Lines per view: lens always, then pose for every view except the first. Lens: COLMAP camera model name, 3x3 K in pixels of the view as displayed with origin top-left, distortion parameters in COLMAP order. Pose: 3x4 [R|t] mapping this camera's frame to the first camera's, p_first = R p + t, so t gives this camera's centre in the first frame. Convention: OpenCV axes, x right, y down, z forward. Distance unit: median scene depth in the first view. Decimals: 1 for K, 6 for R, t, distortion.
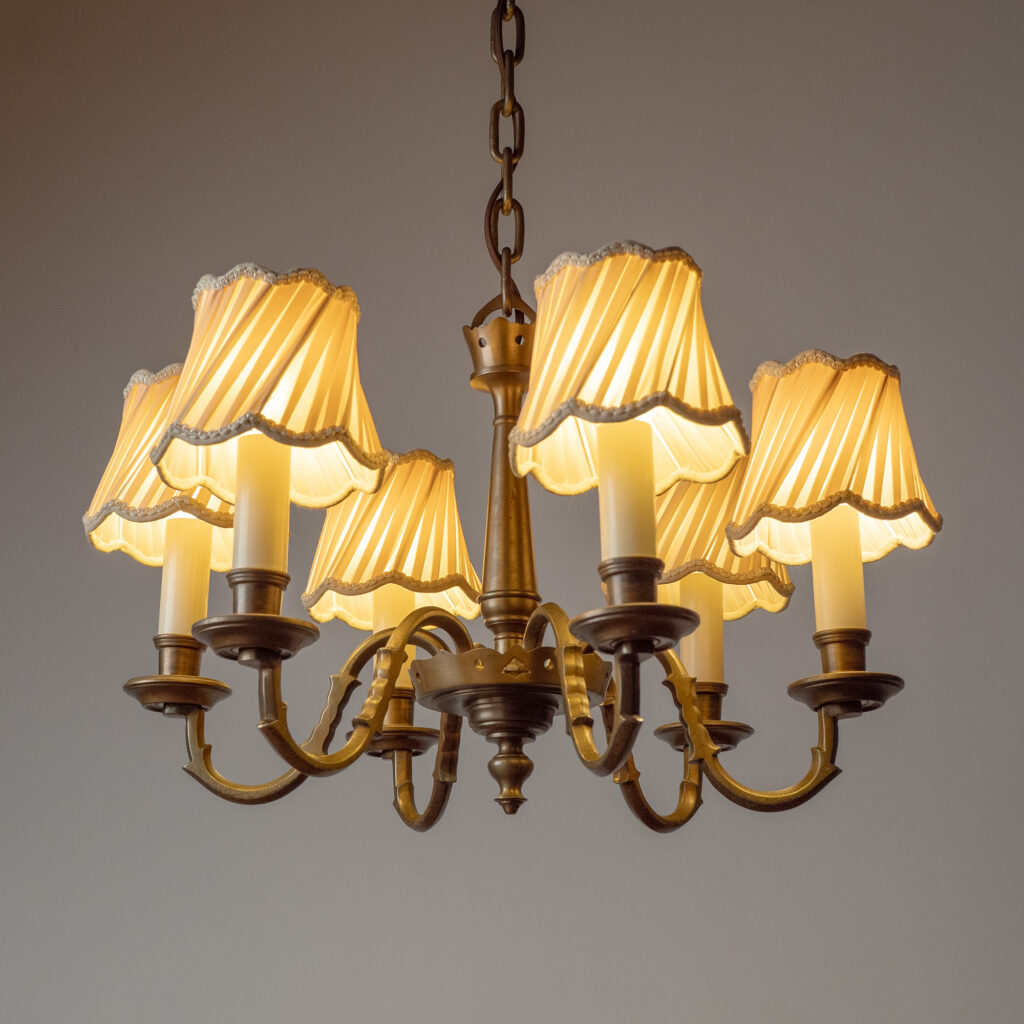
lens RADIAL K [[2459.0, 0, 463.7], [0, 2459.0, 500.8], [0, 0, 1]] dist [-0.151298, 0.000000]
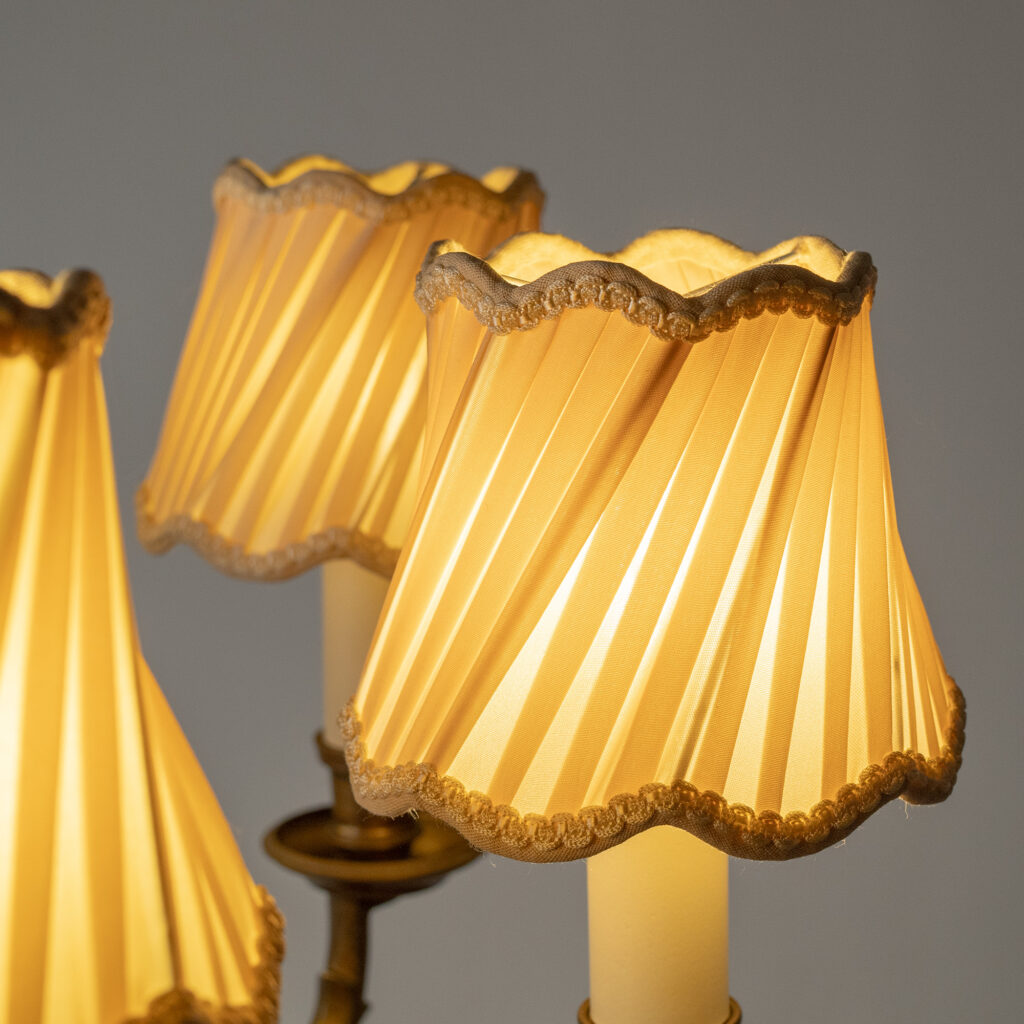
lens RADIAL K [[2459.0, 0, 512.5], [0, 2459.0, 513.4], [0, 0, 1]] dist [-0.151298, 0.000000]
pose [[0.999288, -0.007806, 0.036900, 0.119176], [-0.008875, 0.902205, 0.431216, -0.165701], [-0.036657, -0.431237, 0.901494, 0.702342]]
